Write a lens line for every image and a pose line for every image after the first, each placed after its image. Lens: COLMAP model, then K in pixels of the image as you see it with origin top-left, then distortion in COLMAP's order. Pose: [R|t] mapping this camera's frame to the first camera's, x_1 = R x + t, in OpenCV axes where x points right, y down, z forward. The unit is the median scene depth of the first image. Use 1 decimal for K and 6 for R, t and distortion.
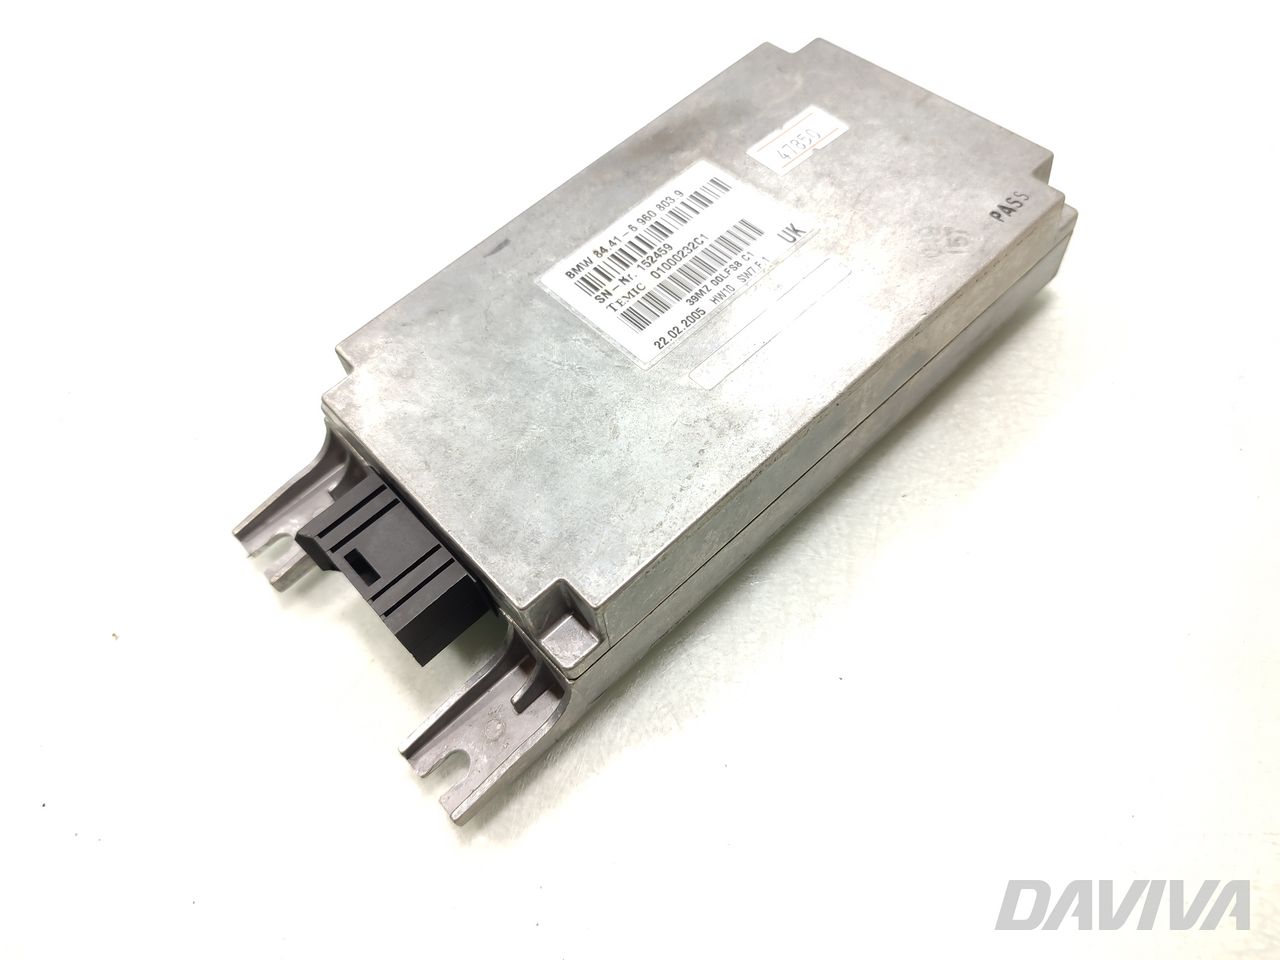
lens RADIAL K [[955.1, 0, 636.1], [0, 955.1, 480.2], [0, 0, 1]] dist [-0.011619, -0.013883]
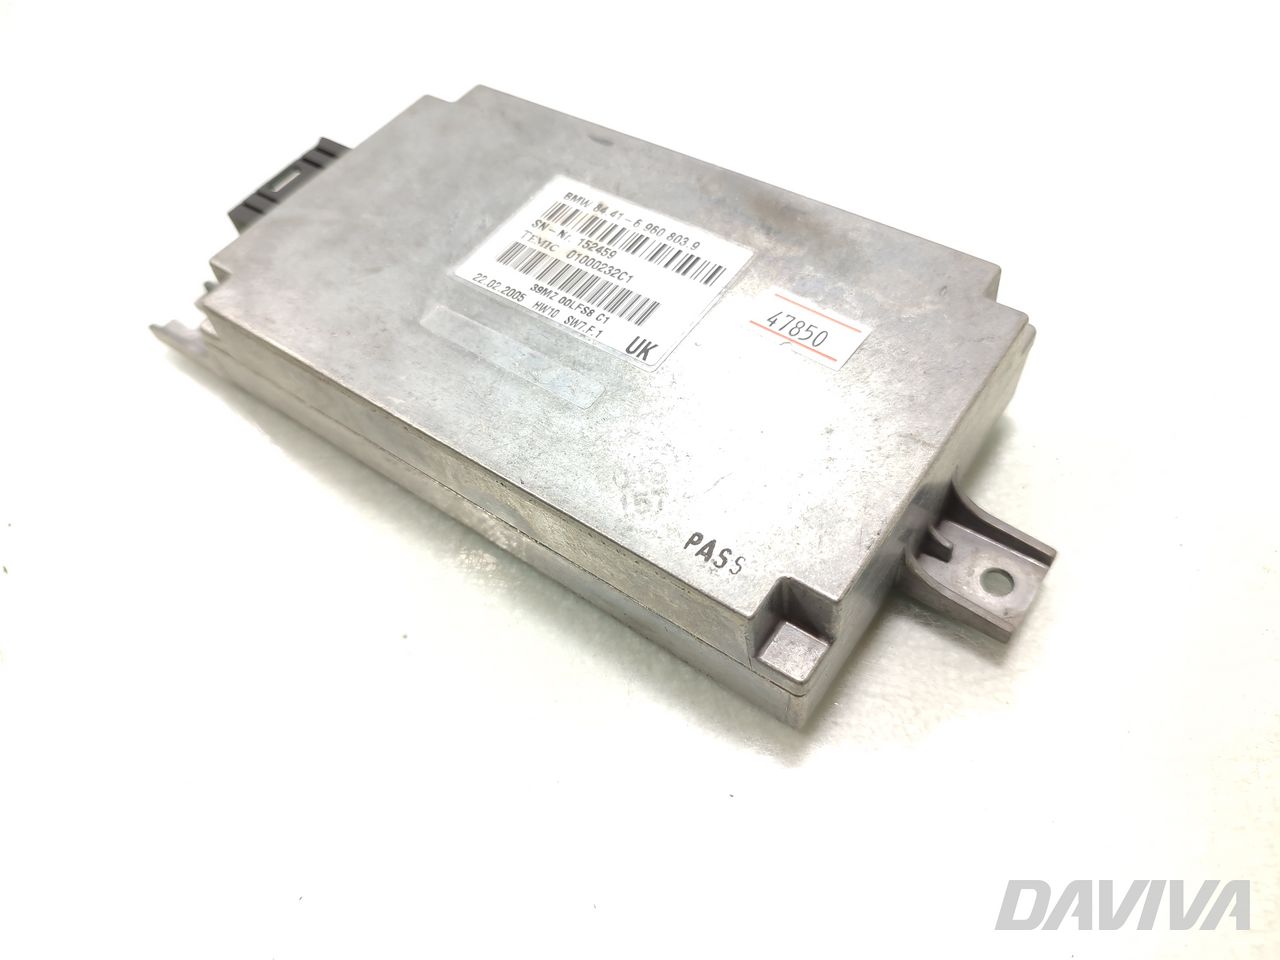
lens RADIAL K [[955.1, 0, 639.9], [0, 955.1, 474.8], [0, 0, 1]] dist [-0.011619, -0.013883]
pose [[0.216578, 0.850983, -0.478457, 0.666539], [-0.787687, 0.441851, 0.429322, -0.572924], [0.576752, 0.283892, 0.766004, 0.376533]]
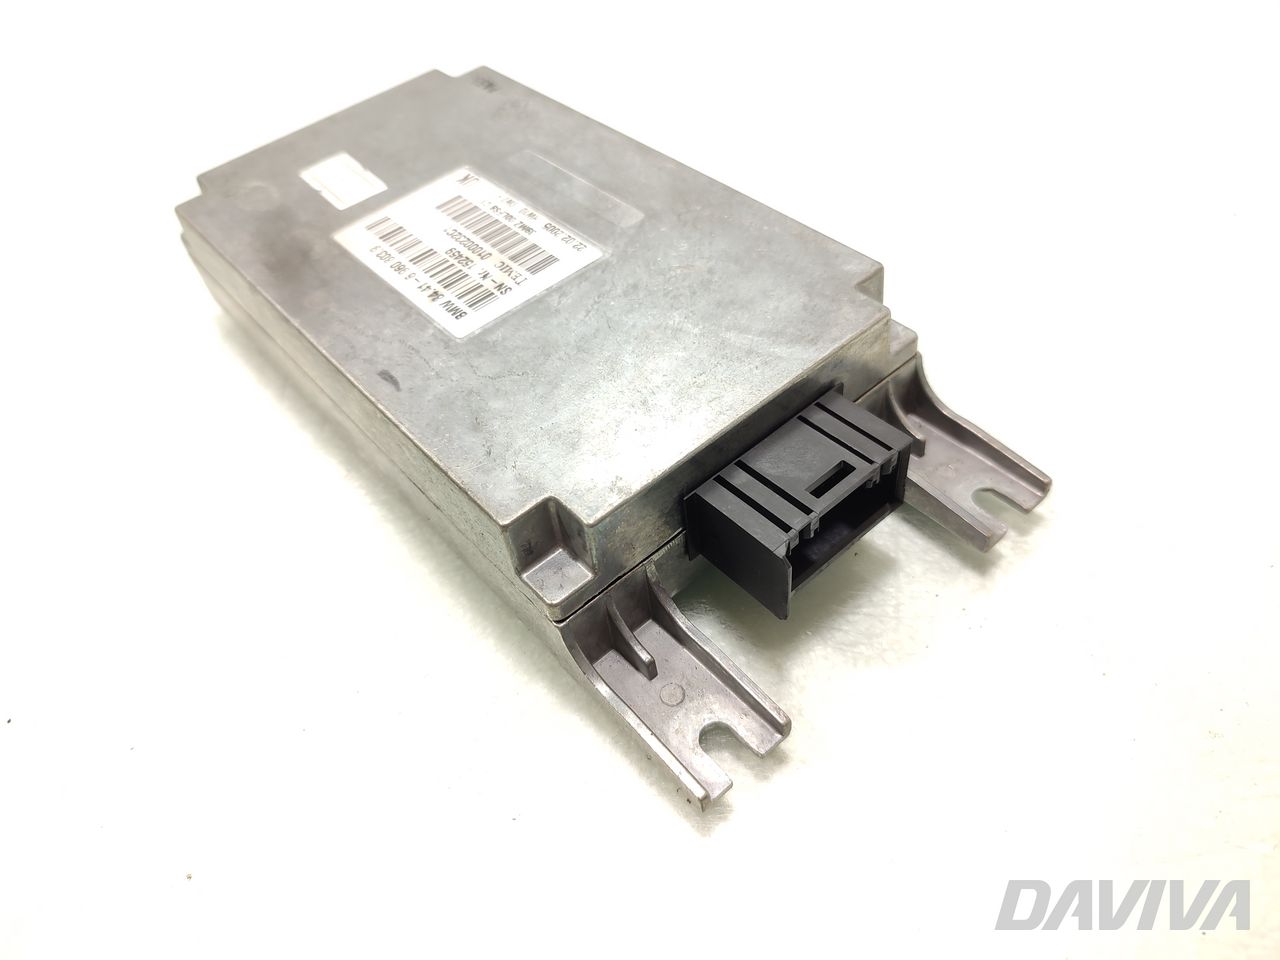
lens RADIAL K [[955.1, 0, 637.1], [0, 955.1, 477.1], [0, 0, 1]] dist [-0.011619, -0.013883]
pose [[0.039662, -0.652065, 0.757125, -0.821379], [0.897210, 0.356763, 0.260257, -0.247296], [-0.439818, 0.668978, 0.599190, 0.513870]]
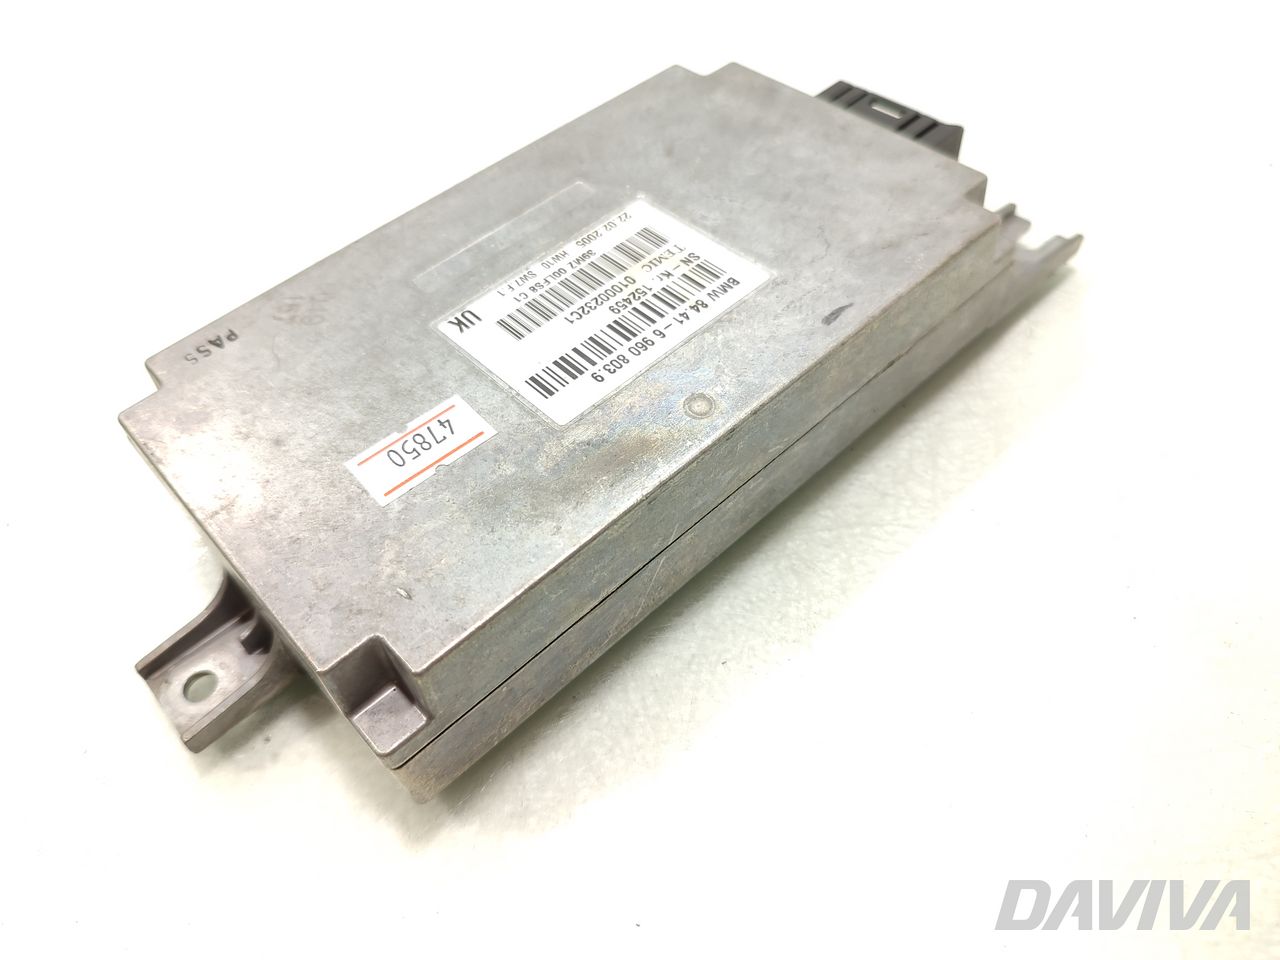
lens RADIAL K [[955.1, 0, 642.1], [0, 955.1, 491.4], [0, 0, 1]] dist [-0.011619, -0.013883]
pose [[-0.978902, 0.137820, 0.150853, -0.091993], [0.093971, -0.351917, 0.931302, -1.064759], [0.181440, 0.925829, 0.331542, 0.888571]]
